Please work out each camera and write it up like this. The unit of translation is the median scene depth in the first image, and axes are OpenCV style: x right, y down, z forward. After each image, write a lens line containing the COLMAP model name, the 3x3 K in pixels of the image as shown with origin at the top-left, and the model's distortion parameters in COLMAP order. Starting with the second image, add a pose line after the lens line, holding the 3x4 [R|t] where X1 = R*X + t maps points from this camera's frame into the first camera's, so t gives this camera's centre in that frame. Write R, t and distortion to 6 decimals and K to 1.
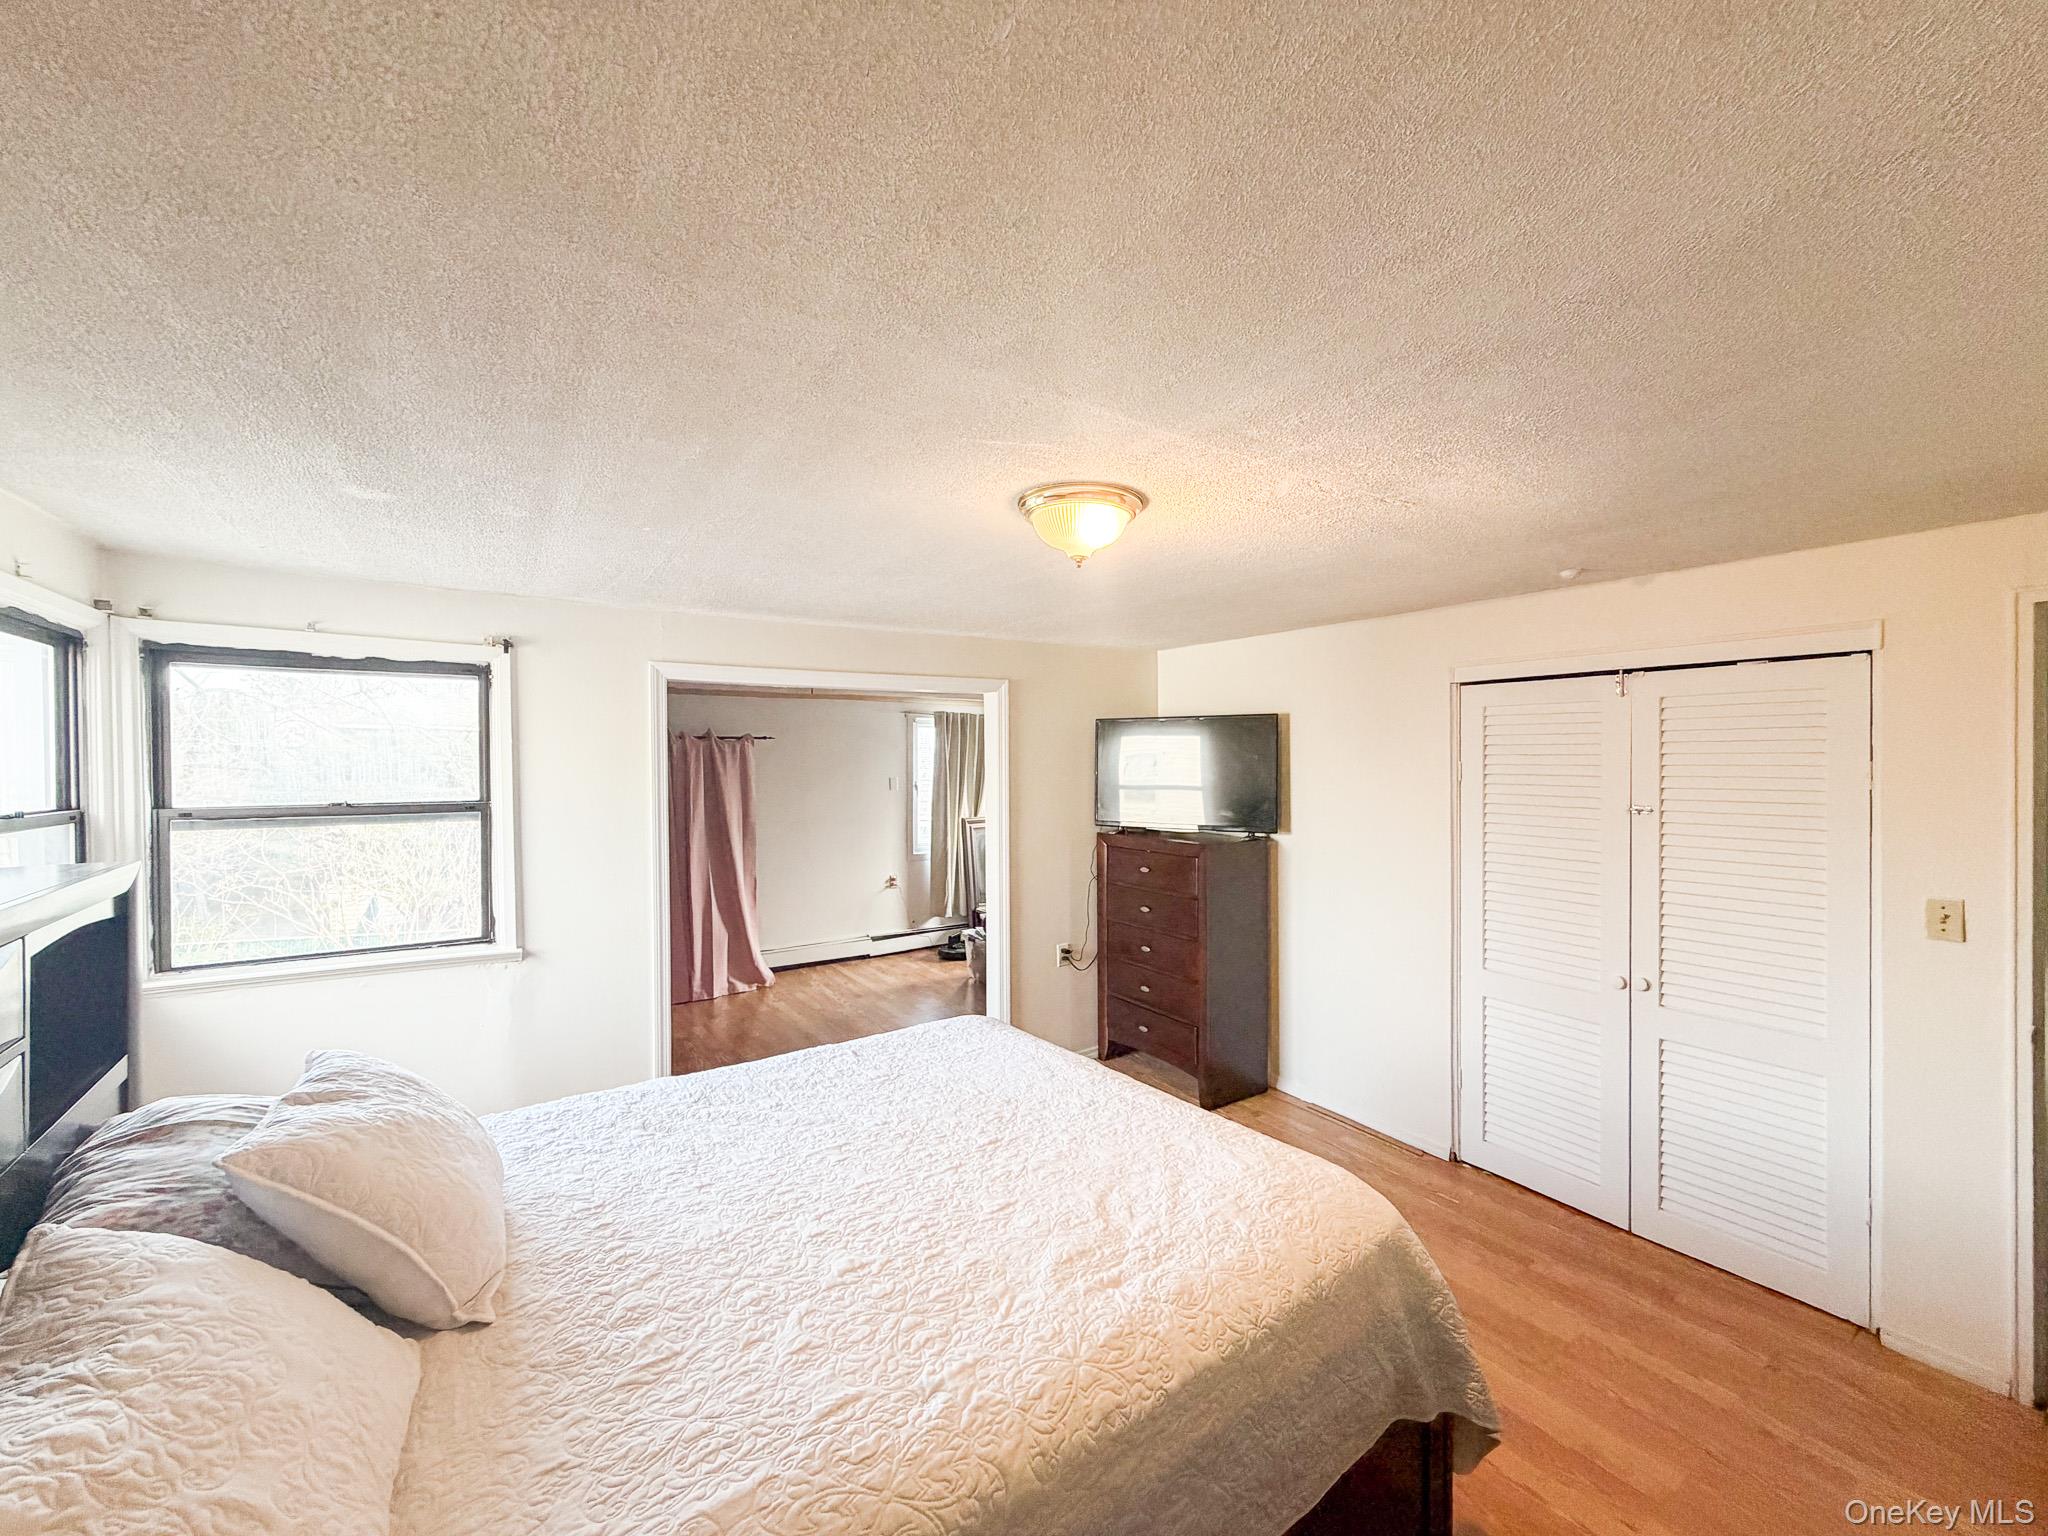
lens RADIAL K [[816.0, 0, 1015.2], [0, 816.0, 765.2], [0, 0, 1]] dist [-0.000789, 0.000014]
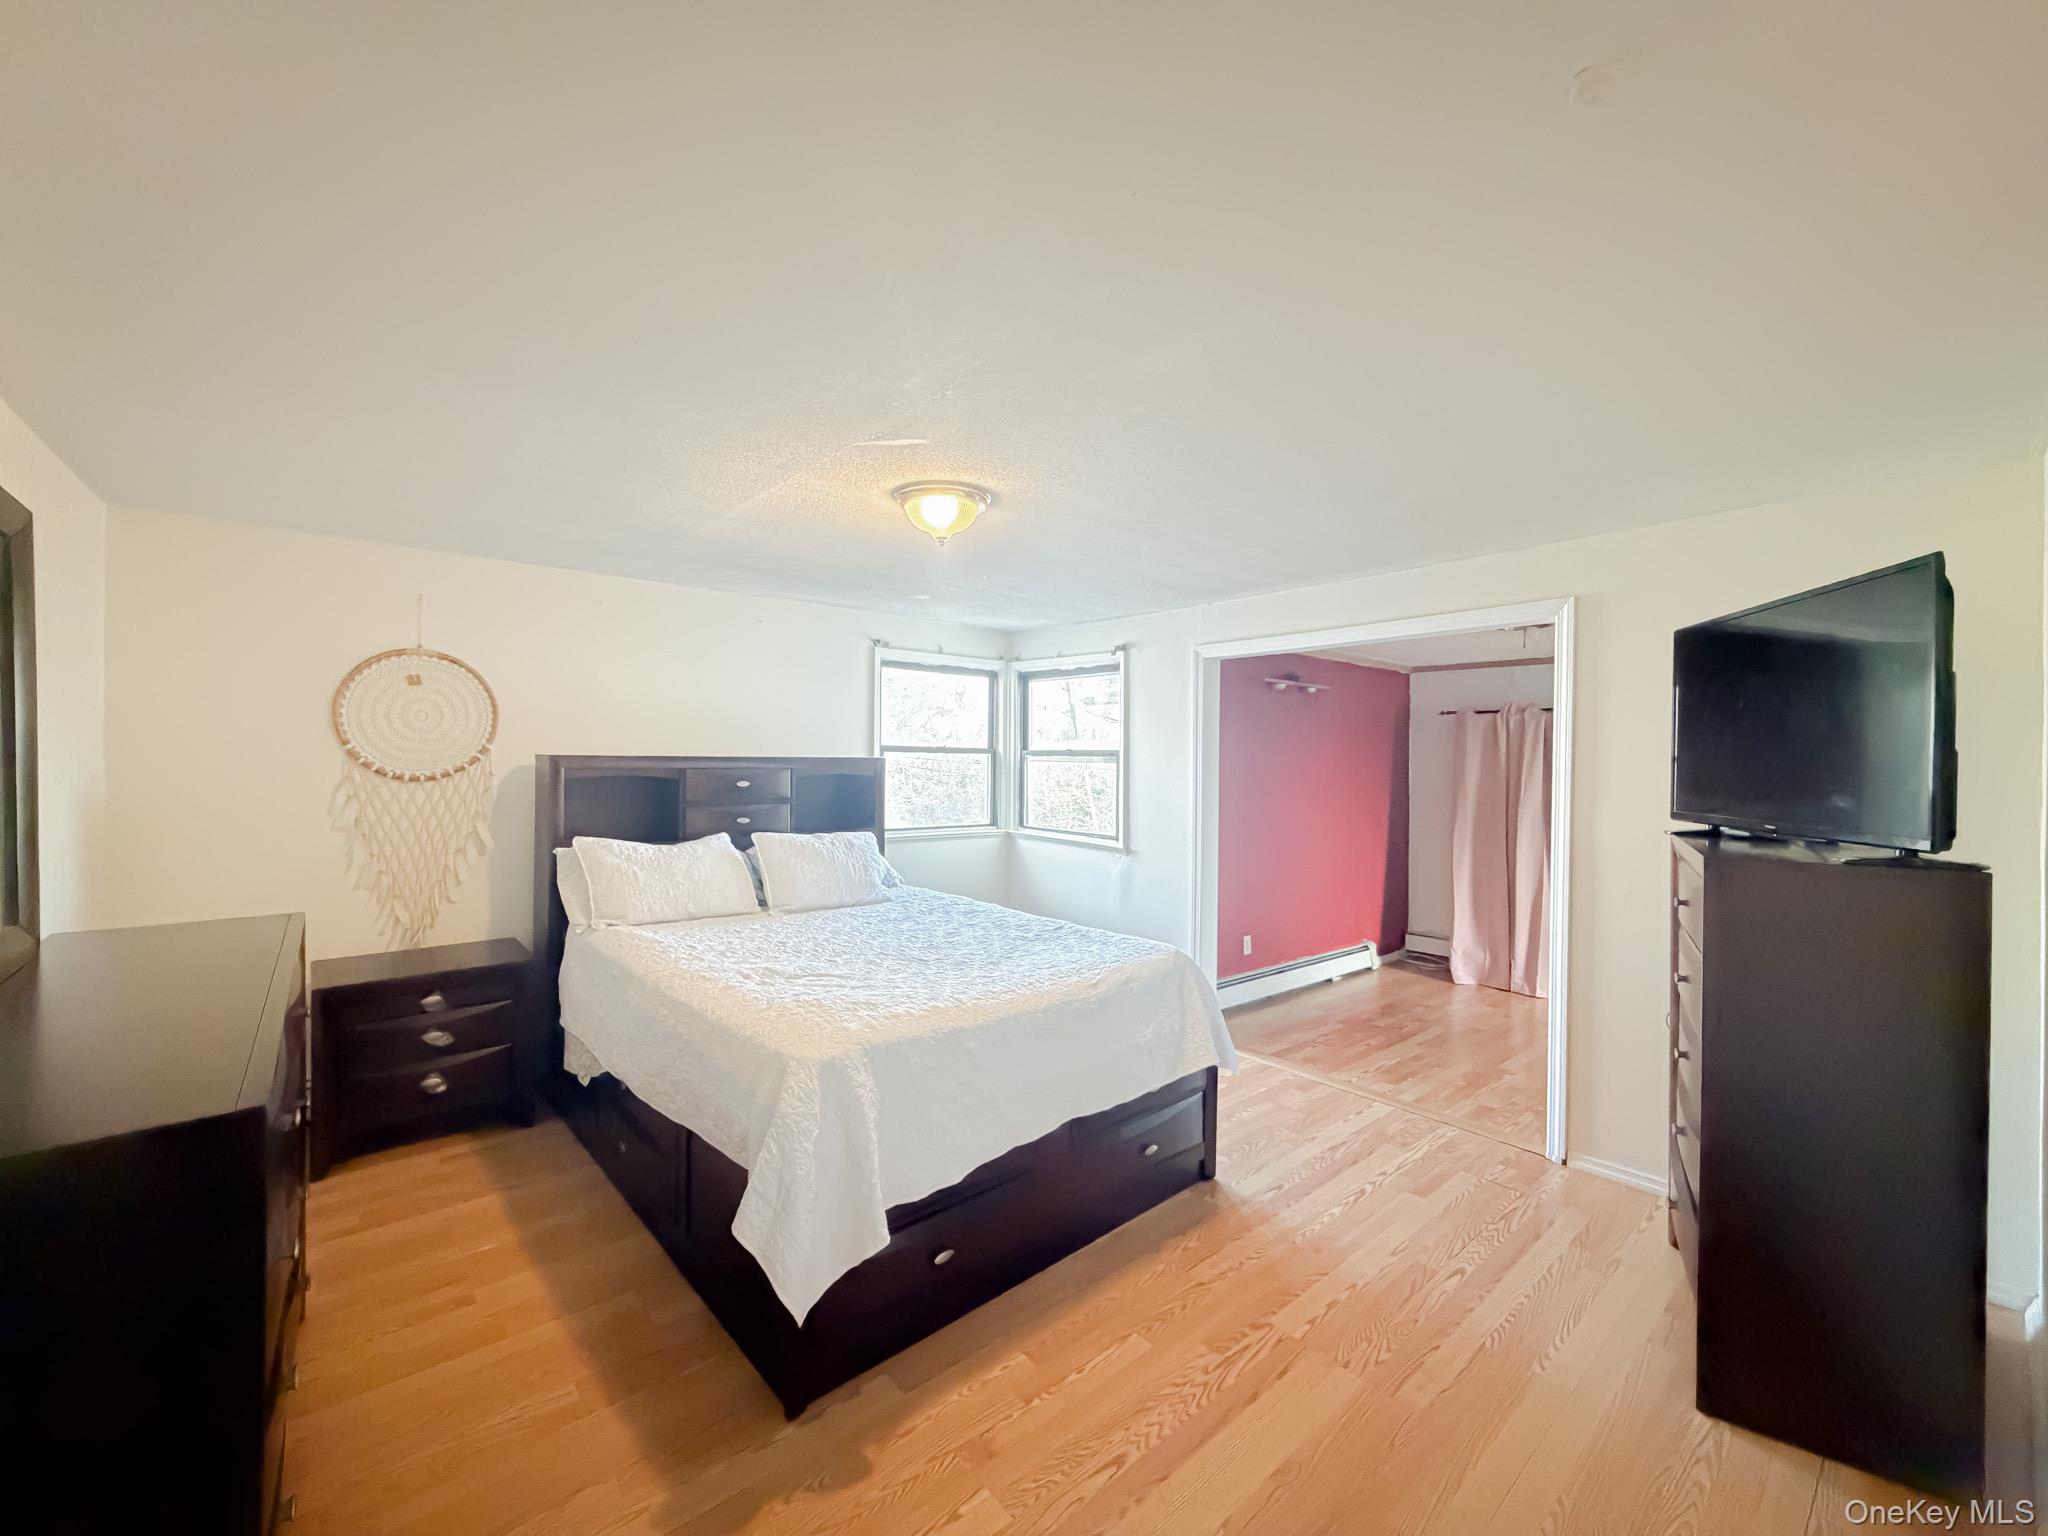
lens RADIAL K [[816.0, 0, 1015.2], [0, 816.0, 765.2], [0, 0, 1]] dist [-0.000789, 0.000014]
pose [[0.111912, 0.012682, -0.993637, 1.067130], [-0.017979, 0.999781, 0.010736, 0.071555], [0.993556, 0.016663, 0.112115, 0.743382]]
